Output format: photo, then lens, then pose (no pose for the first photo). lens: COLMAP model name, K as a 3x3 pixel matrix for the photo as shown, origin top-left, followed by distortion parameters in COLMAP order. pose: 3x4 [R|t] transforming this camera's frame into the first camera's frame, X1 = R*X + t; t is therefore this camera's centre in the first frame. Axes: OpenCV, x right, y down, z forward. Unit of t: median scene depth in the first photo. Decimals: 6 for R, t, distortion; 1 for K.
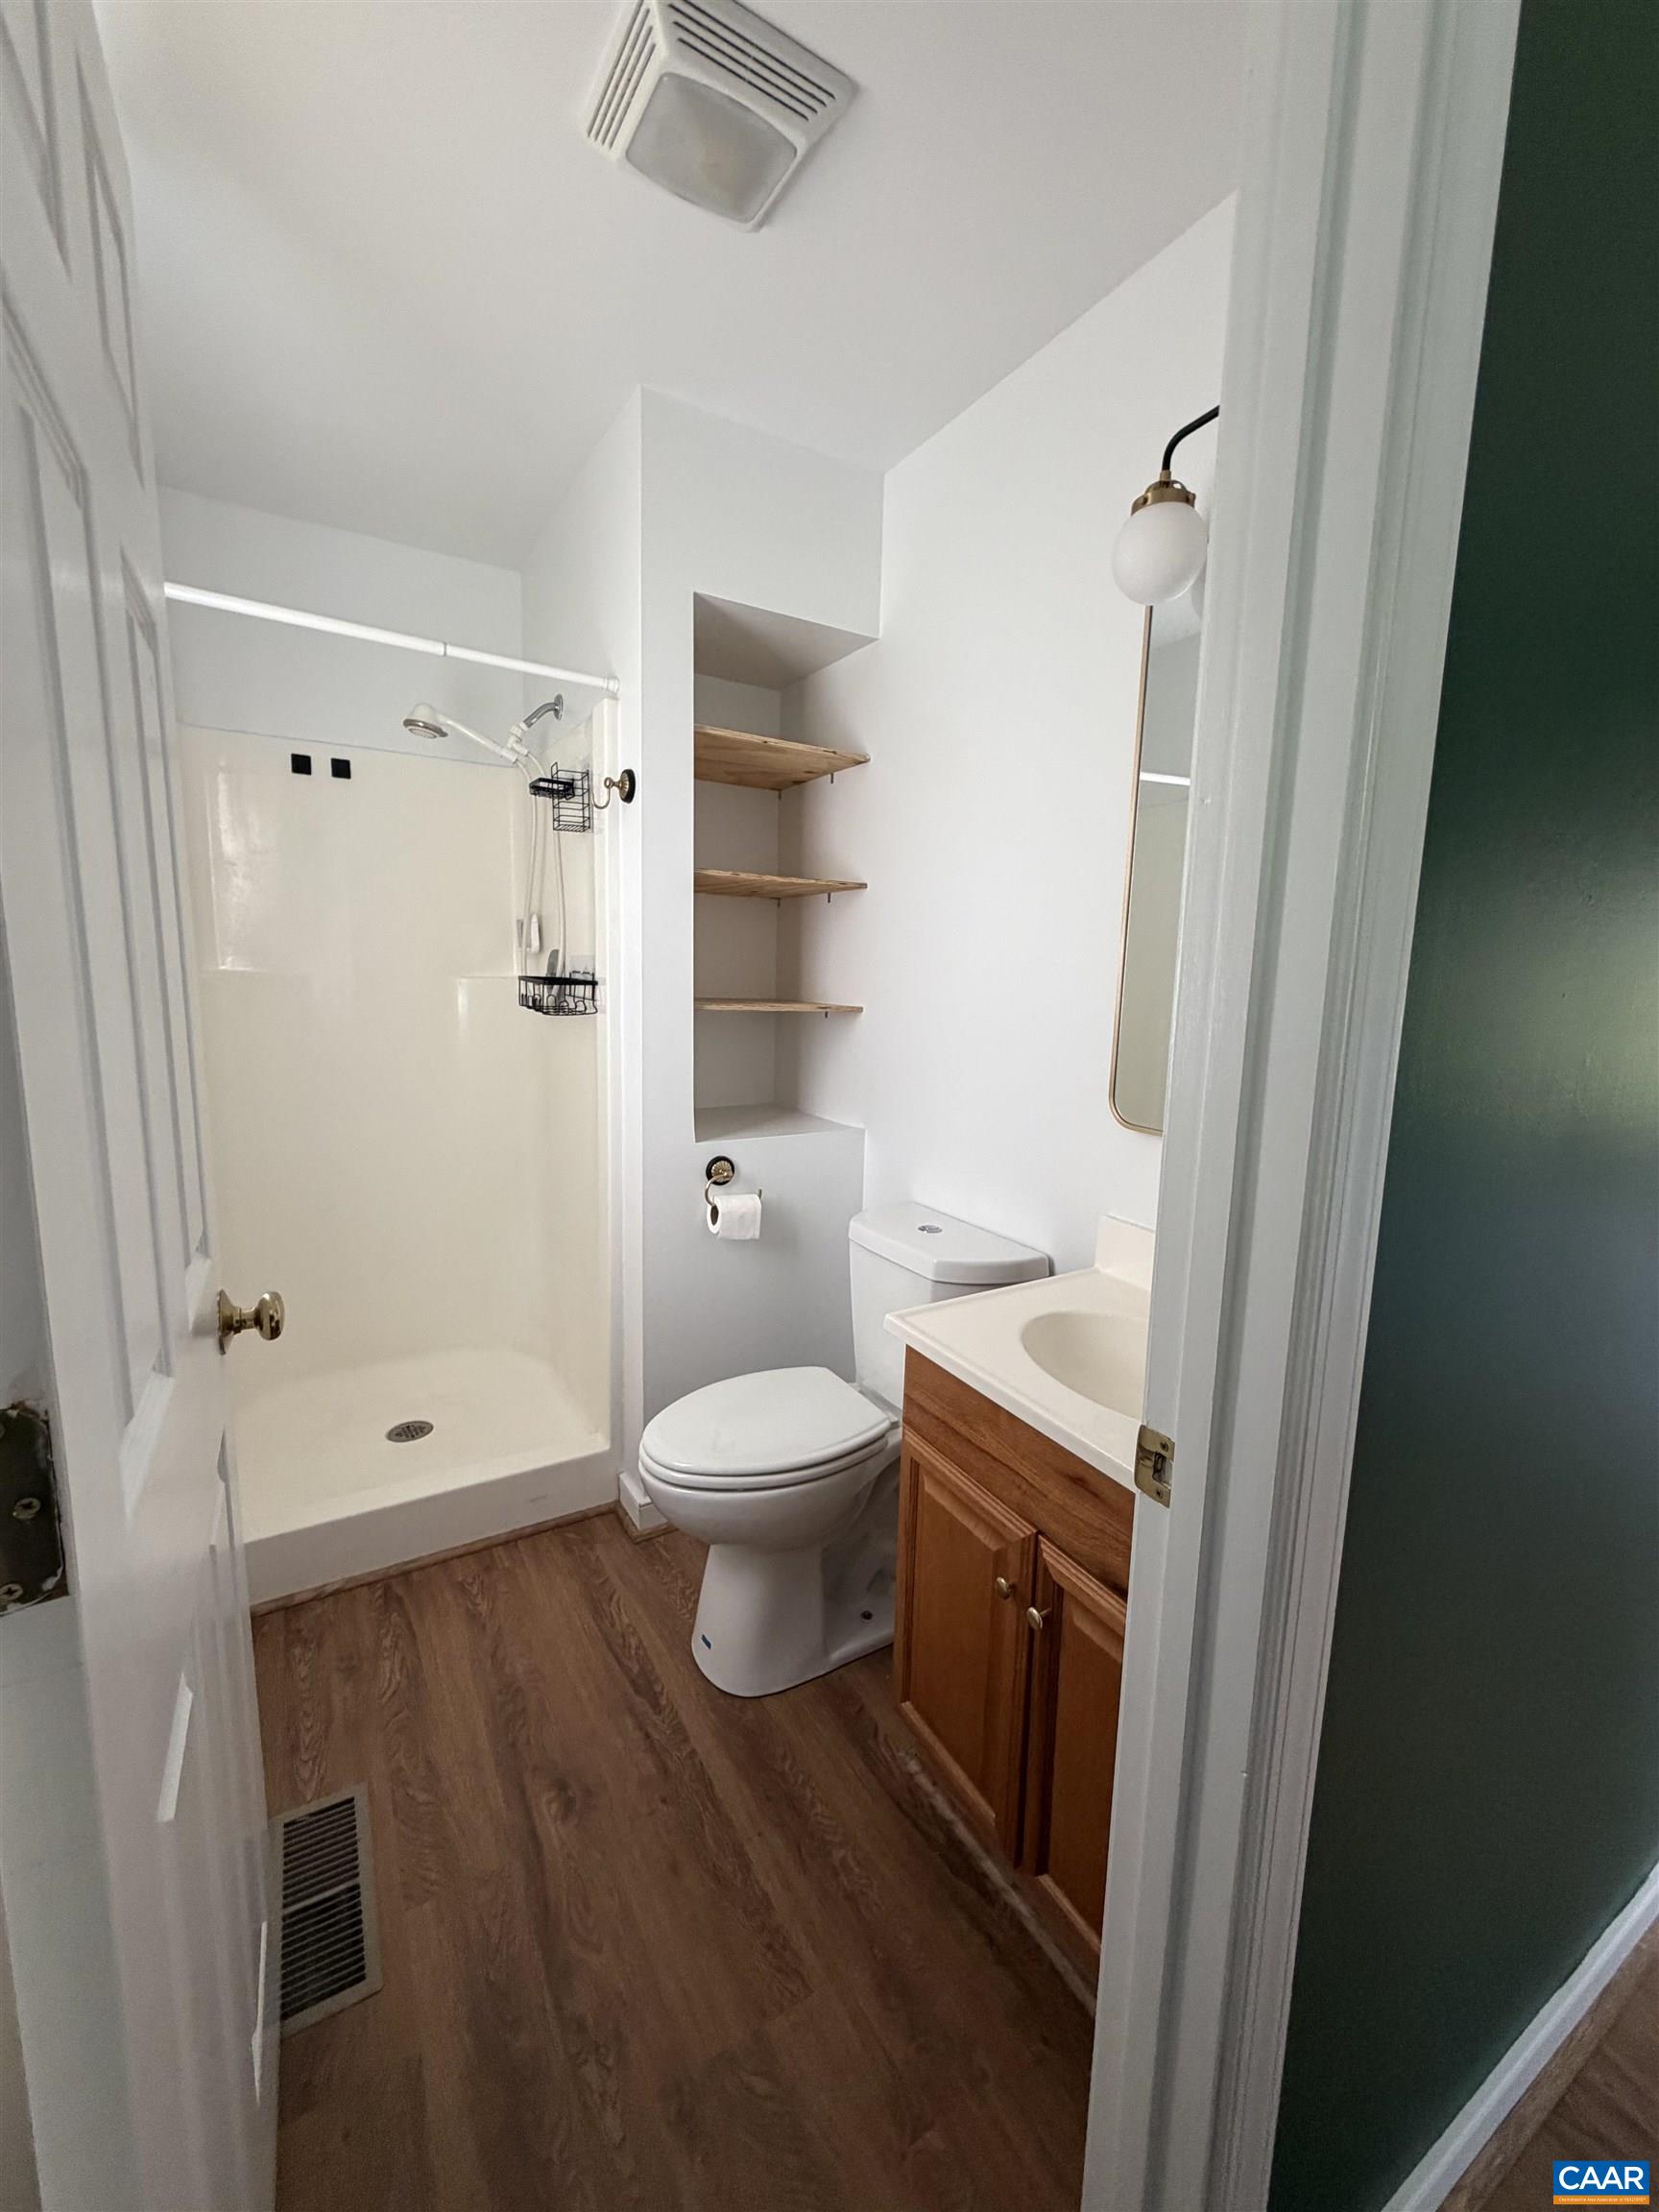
lens RADIAL K [[883.6, 0, 832.0], [0, 883.6, 1103.9], [0, 0, 1]] dist [-0.000457, 0.000741]
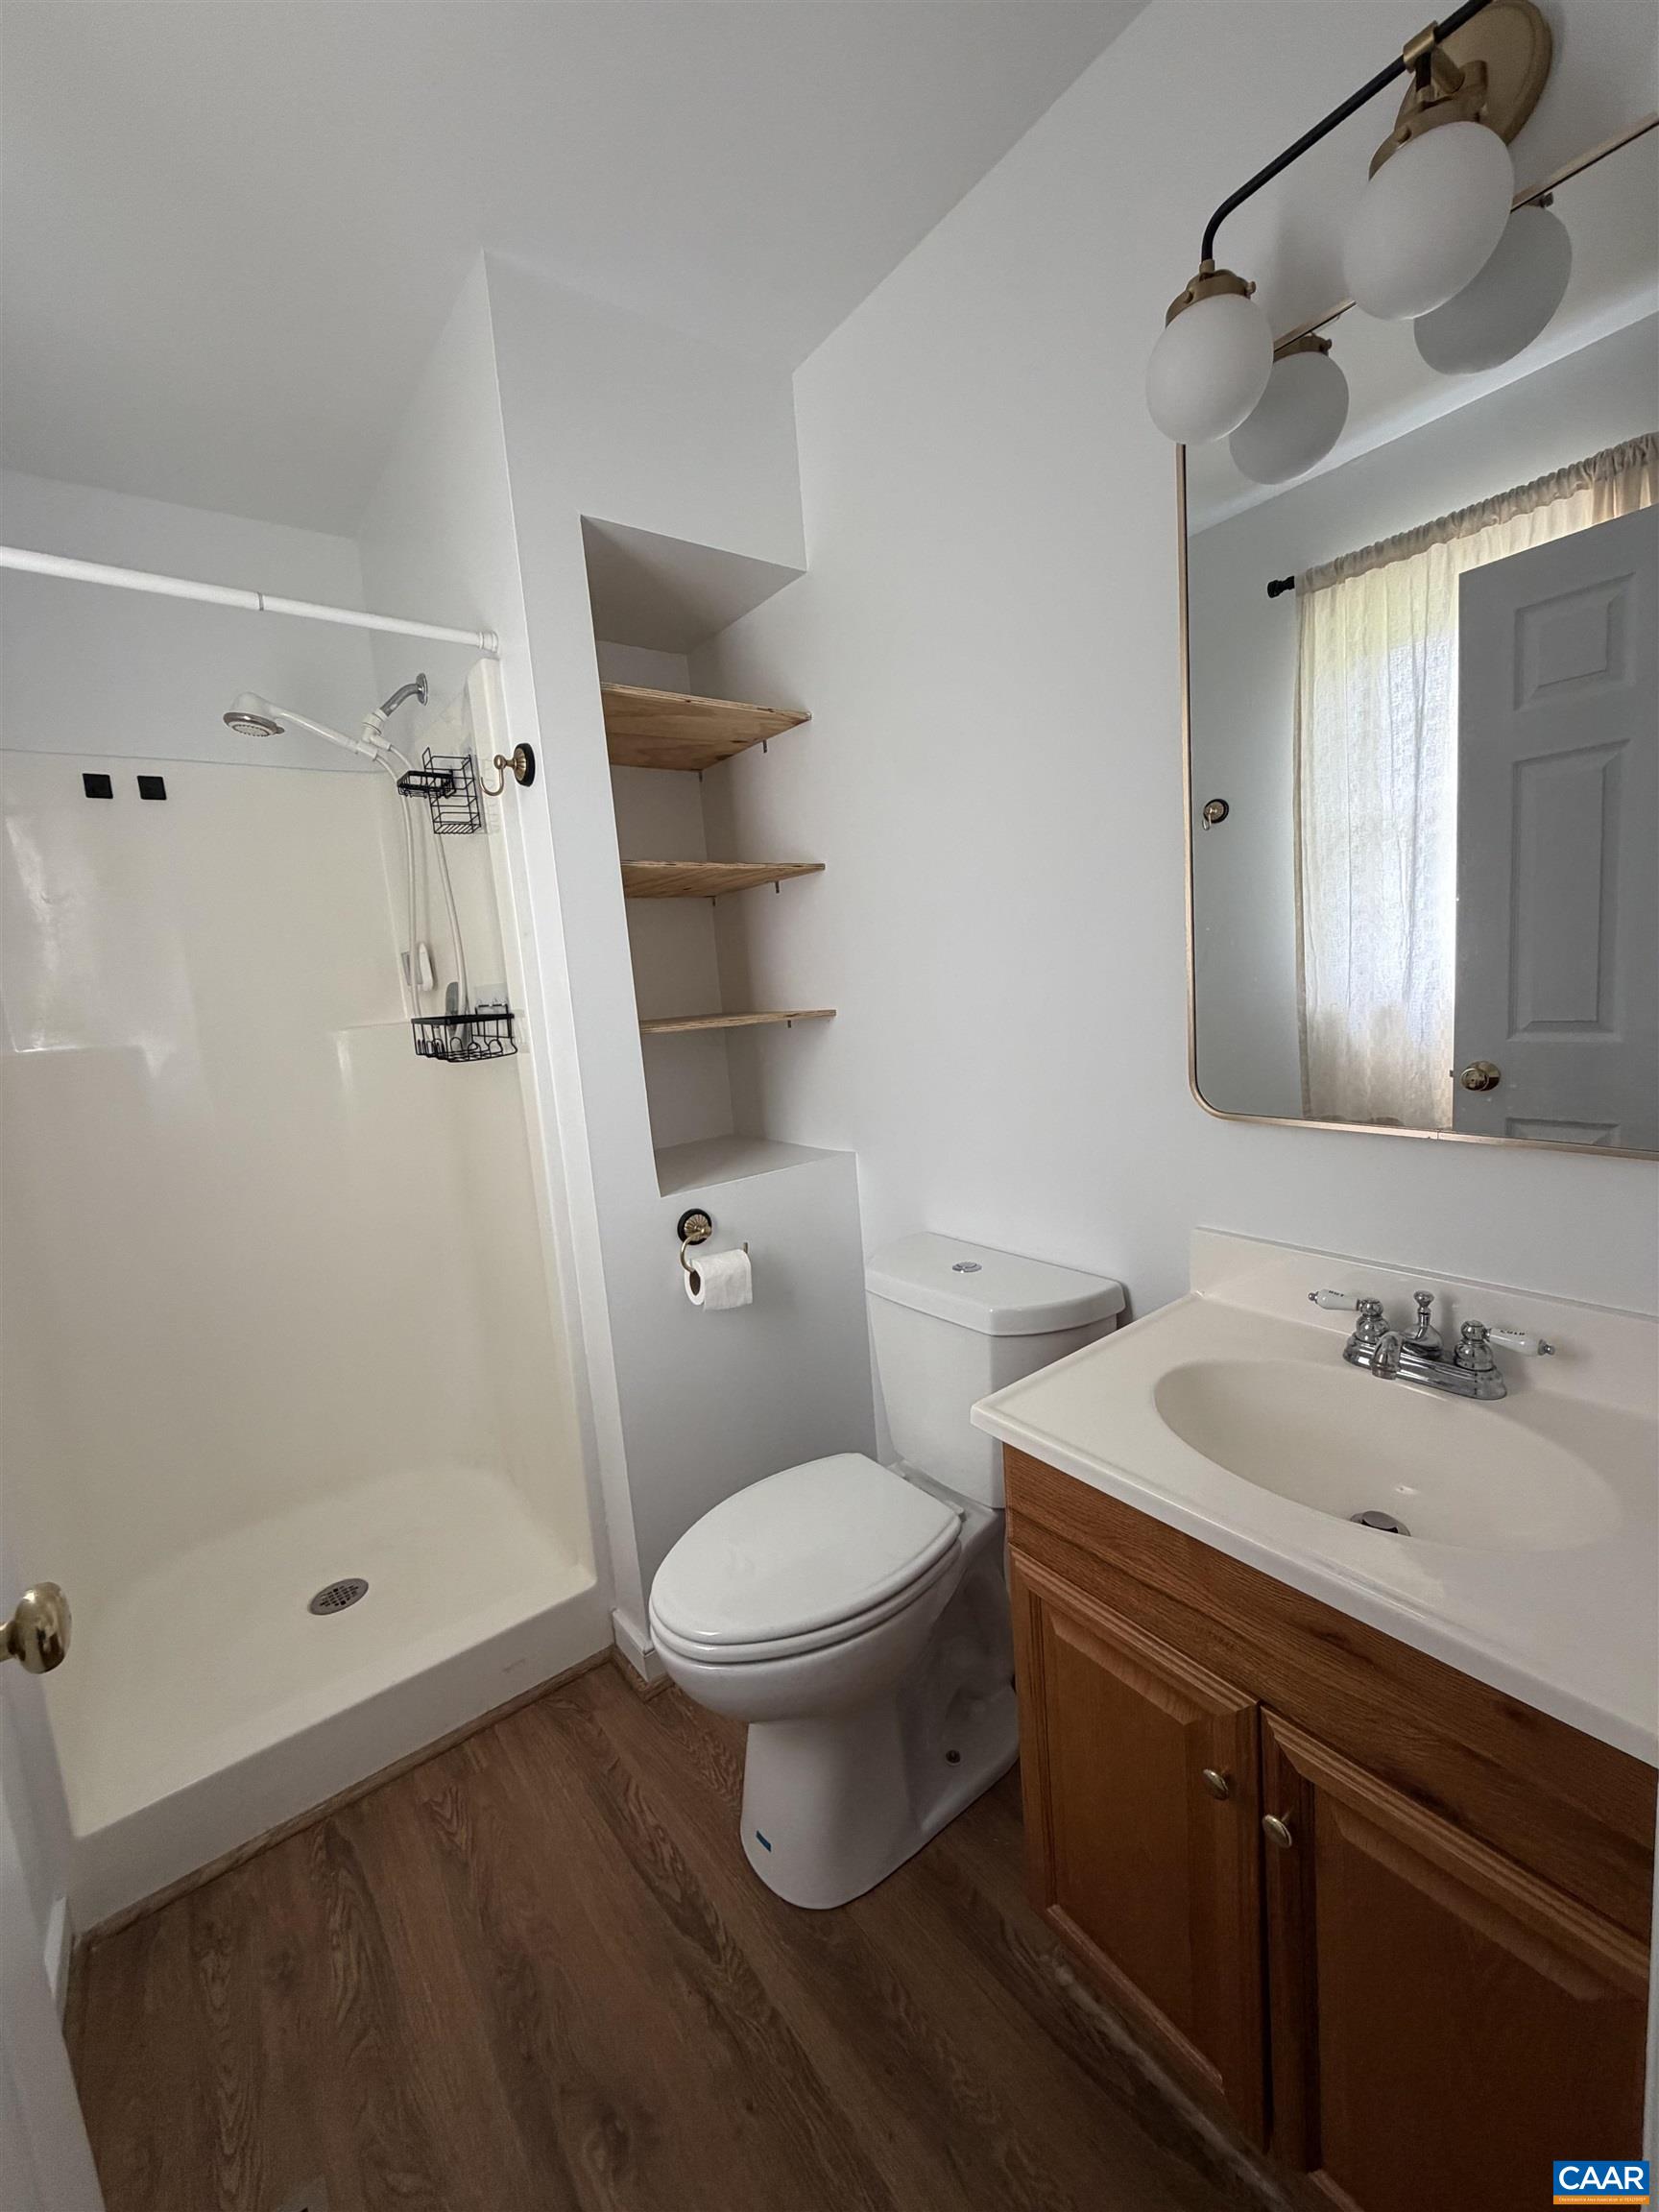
lens RADIAL K [[883.6, 0, 831.8], [0, 883.6, 1103.4], [0, 0, 1]] dist [-0.000457, 0.000741]
pose [[0.988365, -0.120761, 0.092476, -0.073082], [0.121846, 0.992530, -0.006156, -0.020108], [-0.091042, 0.017353, 0.995696, 0.201900]]
